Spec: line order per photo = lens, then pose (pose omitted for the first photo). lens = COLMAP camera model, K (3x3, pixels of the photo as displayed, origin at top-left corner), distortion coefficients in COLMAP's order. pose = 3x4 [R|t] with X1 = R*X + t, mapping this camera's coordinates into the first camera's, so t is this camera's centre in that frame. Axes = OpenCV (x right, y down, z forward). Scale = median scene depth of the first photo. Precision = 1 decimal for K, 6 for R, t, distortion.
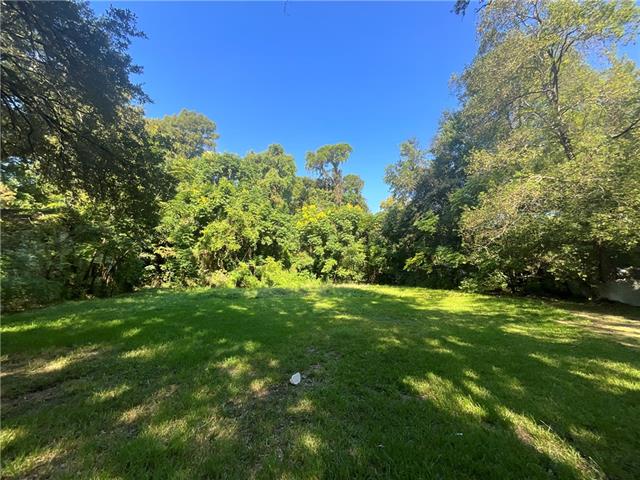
lens RADIAL K [[257.8, 0, 320.0], [0, 257.8, 240.0], [0, 0, 1]] dist [0.001412, 0.000256]
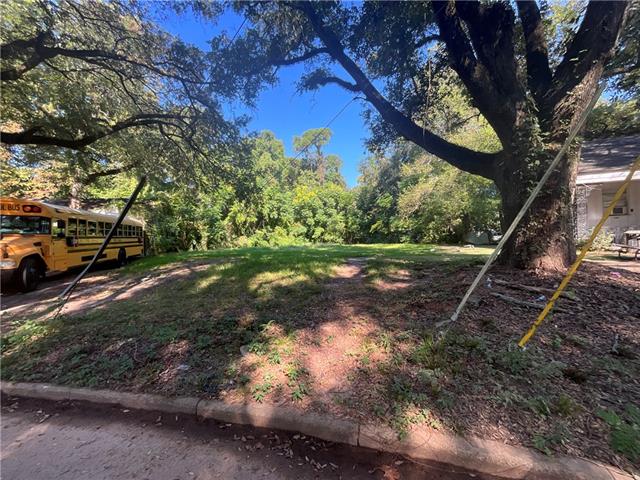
lens RADIAL K [[257.8, 0, 320.0], [0, 257.8, 240.0], [0, 0, 1]] dist [0.001412, 0.000256]
pose [[0.996500, -0.025062, 0.079749, -0.067284], [0.016342, 0.993997, 0.108181, -0.007058], [-0.081981, -0.106499, 0.990927, -0.360980]]
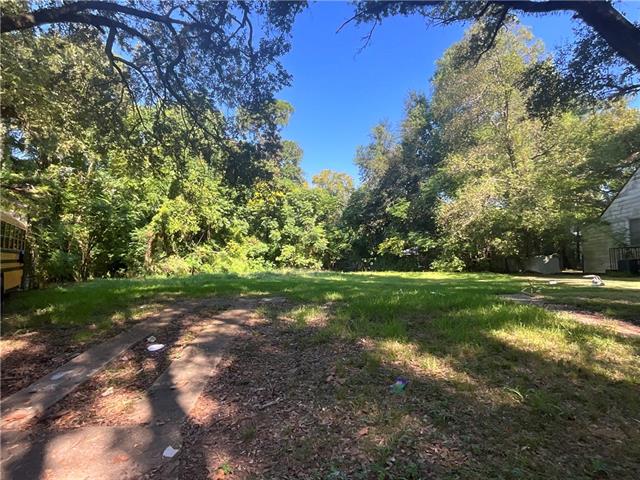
lens RADIAL K [[367.1, 0, 320.0], [0, 367.1, 240.0], [0, 0, 1]] dist [-0.003139, -0.000770]
pose [[0.956631, 0.012092, 0.291051, -0.233257], [-0.024506, 0.998937, 0.039046, 0.005826], [-0.290269, -0.044485, 0.955910, -0.235398]]
